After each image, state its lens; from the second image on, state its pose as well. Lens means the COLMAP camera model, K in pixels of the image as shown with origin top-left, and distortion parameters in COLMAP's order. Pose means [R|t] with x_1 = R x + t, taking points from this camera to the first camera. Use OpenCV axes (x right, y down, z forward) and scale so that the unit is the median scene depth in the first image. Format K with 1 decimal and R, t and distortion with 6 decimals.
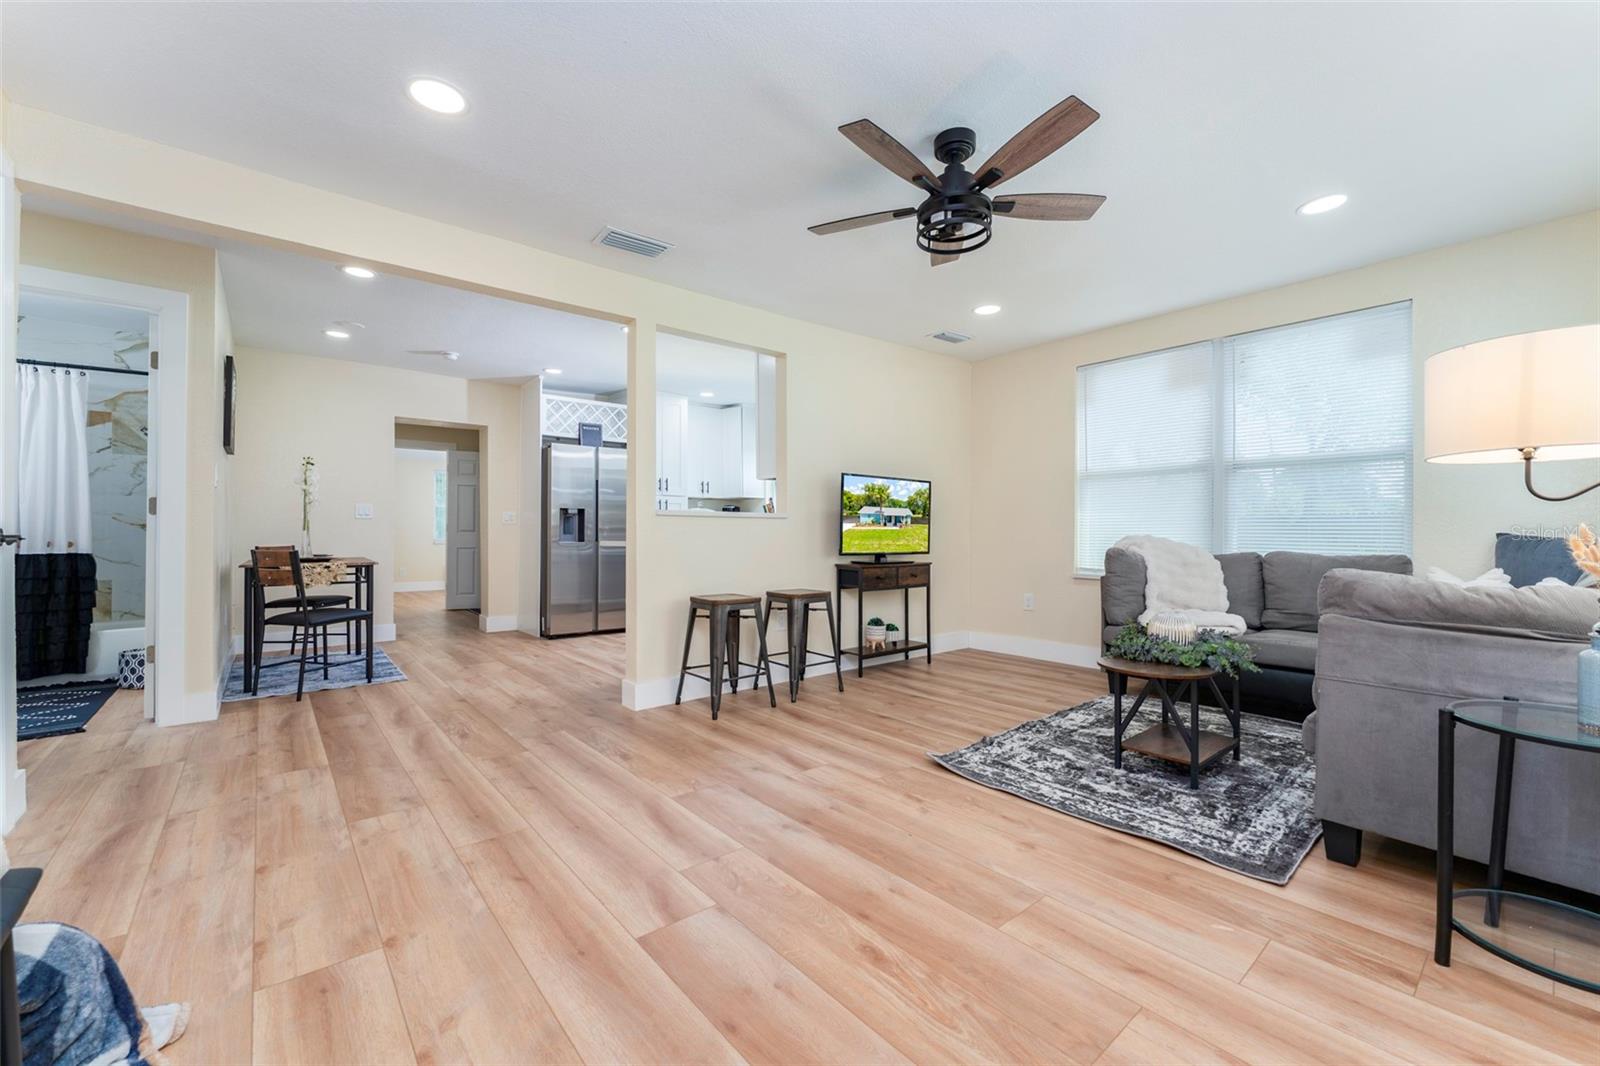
lens RADIAL K [[648.4, 0, 812.1], [0, 648.4, 527.9], [0, 0, 1]] dist [-0.001979, 0.000267]
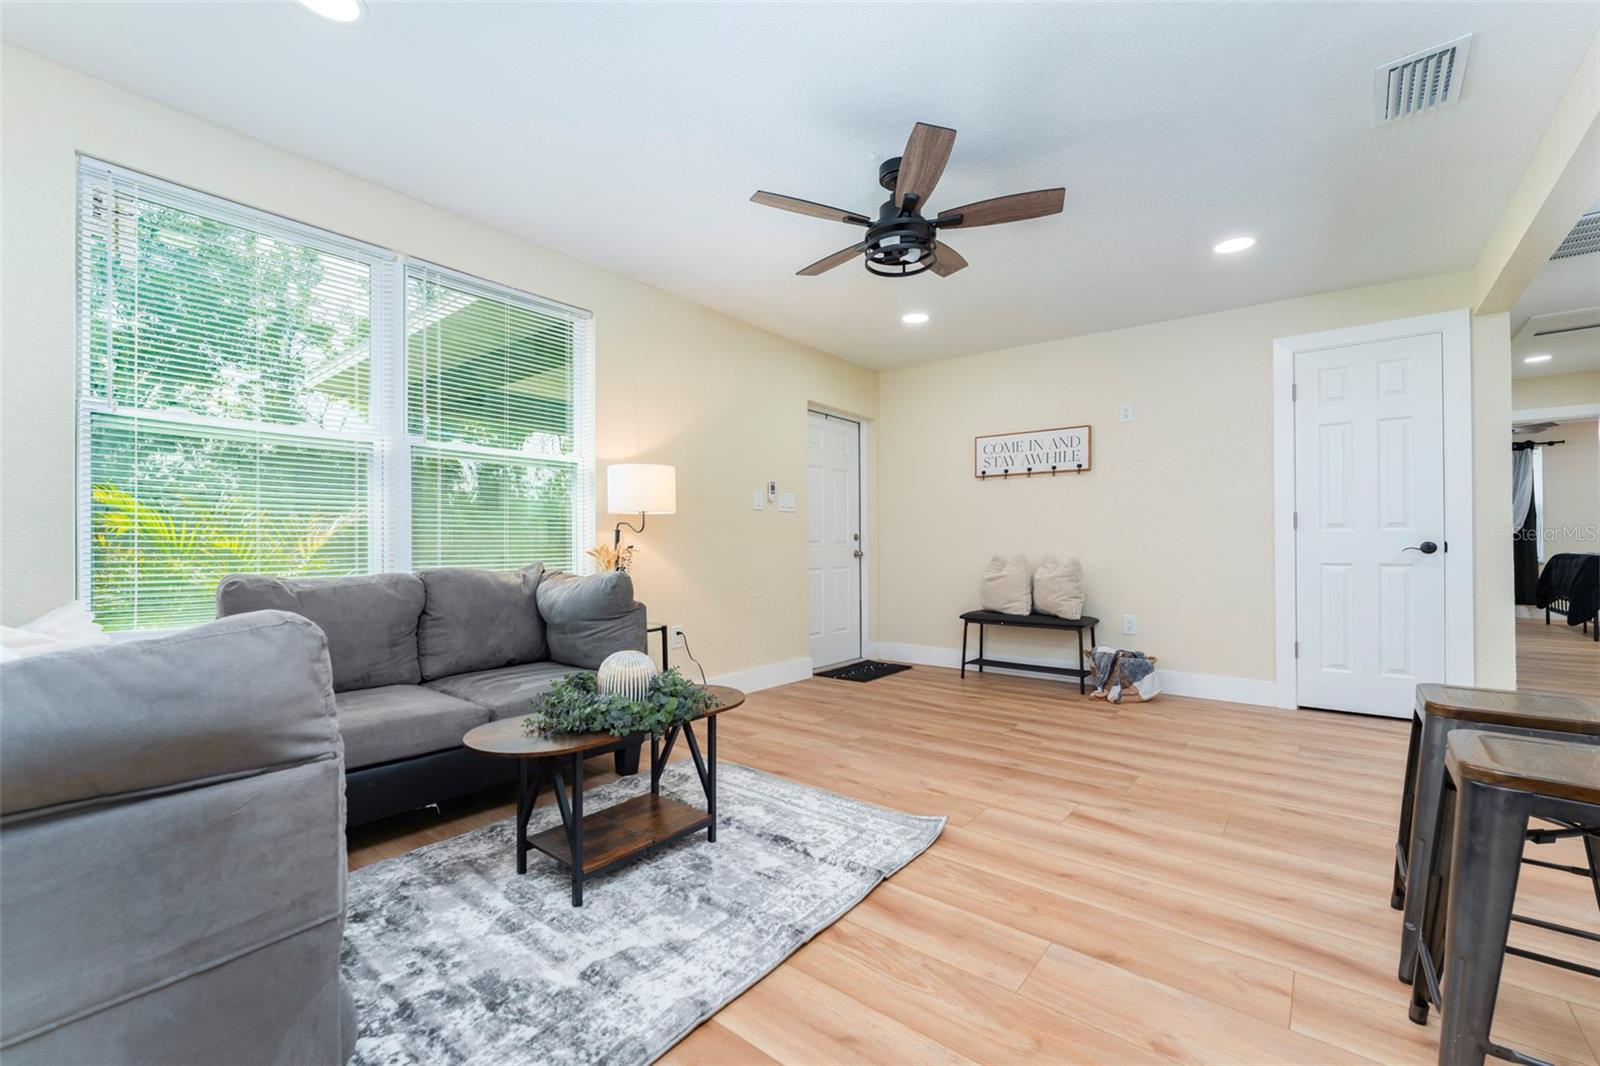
lens RADIAL K [[648.4, 0, 800.7], [0, 648.4, 540.5], [0, 0, 1]] dist [-0.001979, 0.000267]
pose [[-0.984743, -0.000306, -0.174015, 0.547690], [0.003111, 0.999808, -0.019364, 0.022467], [0.173987, -0.019610, -0.984553, 1.959794]]
